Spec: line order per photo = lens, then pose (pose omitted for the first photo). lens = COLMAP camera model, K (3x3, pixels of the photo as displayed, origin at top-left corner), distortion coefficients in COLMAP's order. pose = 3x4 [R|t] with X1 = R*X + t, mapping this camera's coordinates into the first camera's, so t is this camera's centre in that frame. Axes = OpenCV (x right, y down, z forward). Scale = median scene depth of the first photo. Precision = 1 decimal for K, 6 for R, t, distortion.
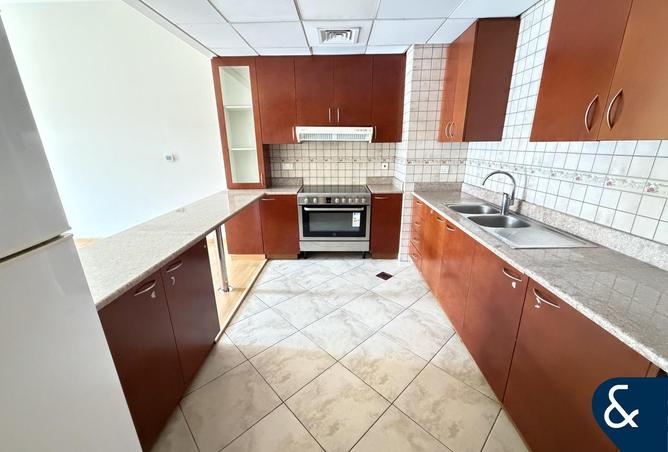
lens RADIAL K [[267.9, 0, 334.0], [0, 267.9, 226.0], [0, 0, 1]] dist [-0.000912, -0.000069]
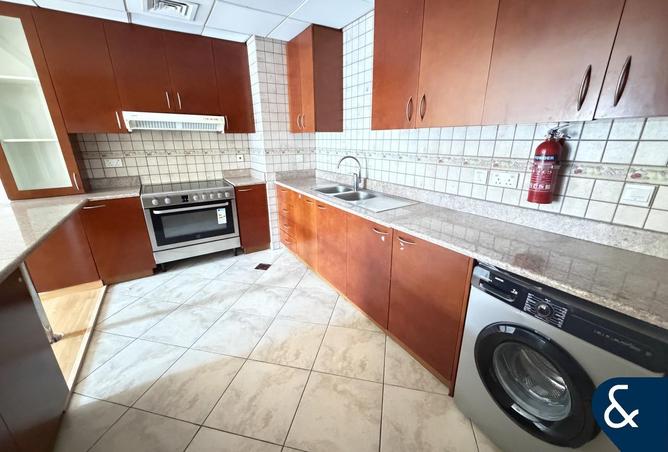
lens RADIAL K [[267.9, 0, 334.0], [0, 267.9, 226.0], [0, 0, 1]] dist [-0.000912, -0.000069]
pose [[0.831999, -0.169342, 0.528300, -0.112615], [0.161682, 0.984950, 0.061090, 0.020832], [-0.530694, 0.034590, 0.846857, 0.005338]]
